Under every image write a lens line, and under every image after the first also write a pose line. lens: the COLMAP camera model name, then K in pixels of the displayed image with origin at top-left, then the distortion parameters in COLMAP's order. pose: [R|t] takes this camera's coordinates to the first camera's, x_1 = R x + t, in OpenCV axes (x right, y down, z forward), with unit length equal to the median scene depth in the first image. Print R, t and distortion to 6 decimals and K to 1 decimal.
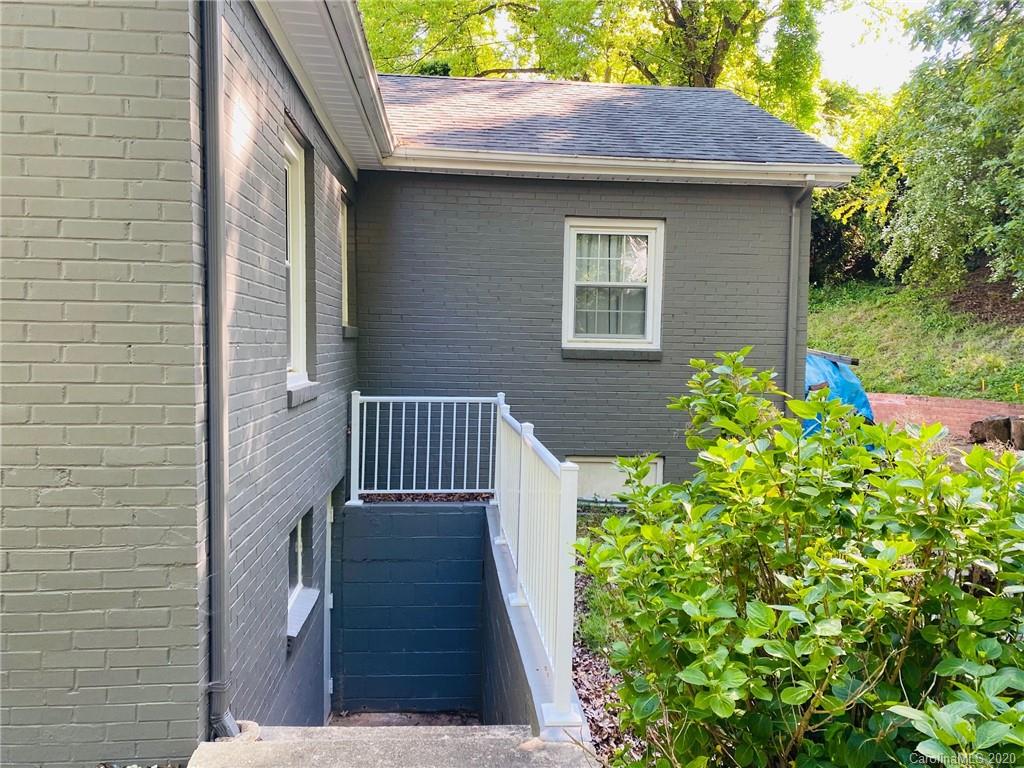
lens RADIAL K [[771.0, 0, 512.6], [0, 771.0, 383.9], [0, 0, 1]] dist [0.005897, 0.004086]
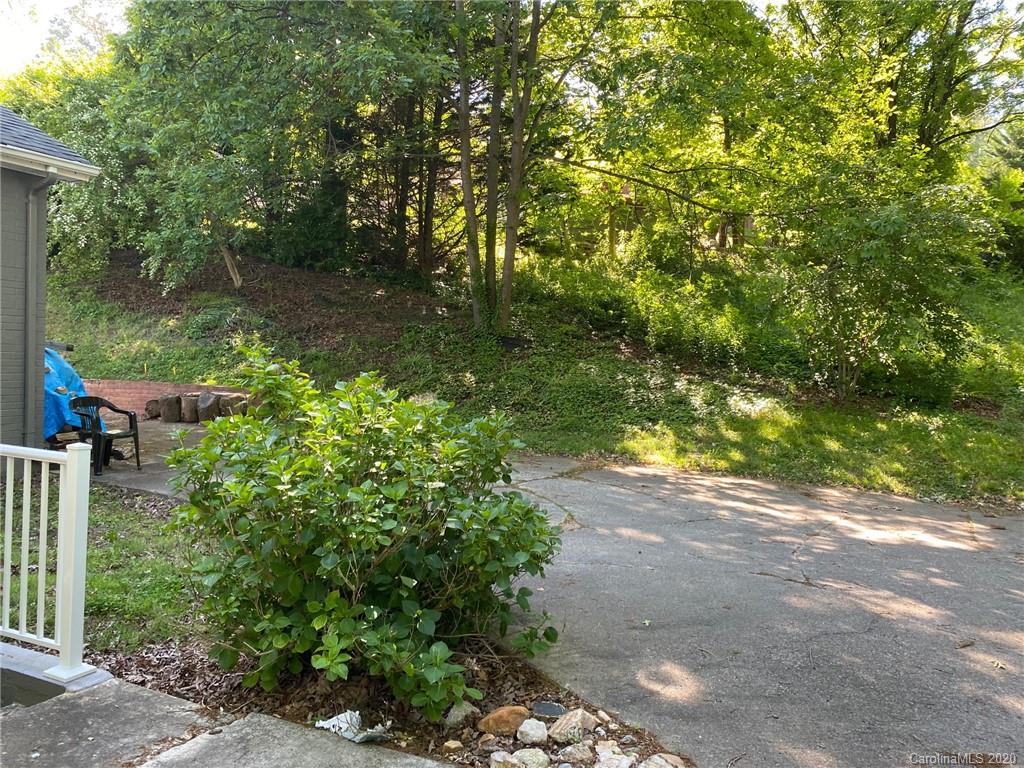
lens RADIAL K [[771.0, 0, 512.5], [0, 771.0, 382.1], [0, 0, 1]] dist [0.005897, 0.004086]
pose [[0.483393, -0.031047, 0.874853, -0.113524], [0.014222, 0.999518, 0.027613, -0.001614], [-0.875288, -0.000906, 0.483601, -0.019338]]
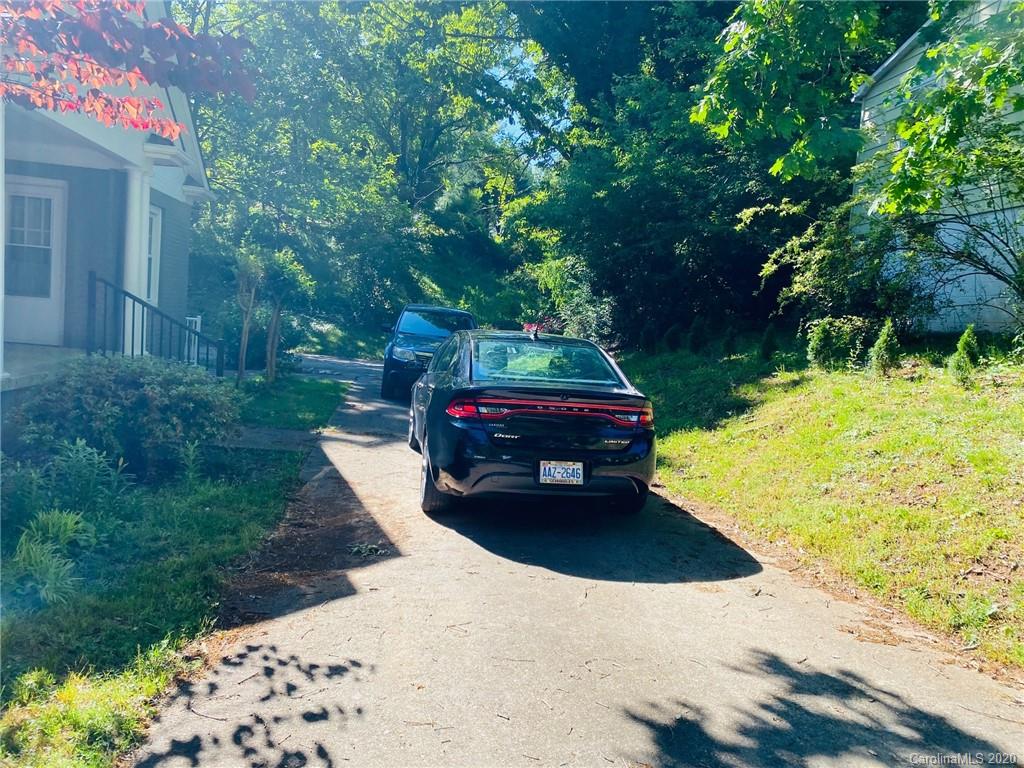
lens RADIAL K [[771.0, 0, 512.1], [0, 771.0, 384.7], [0, 0, 1]] dist [0.005897, 0.004086]
pose [[-0.070556, -0.100150, 0.992468, -0.361794], [-0.028105, 0.994752, 0.098382, -0.000812], [-0.997112, -0.020952, -0.073000, -0.051883]]
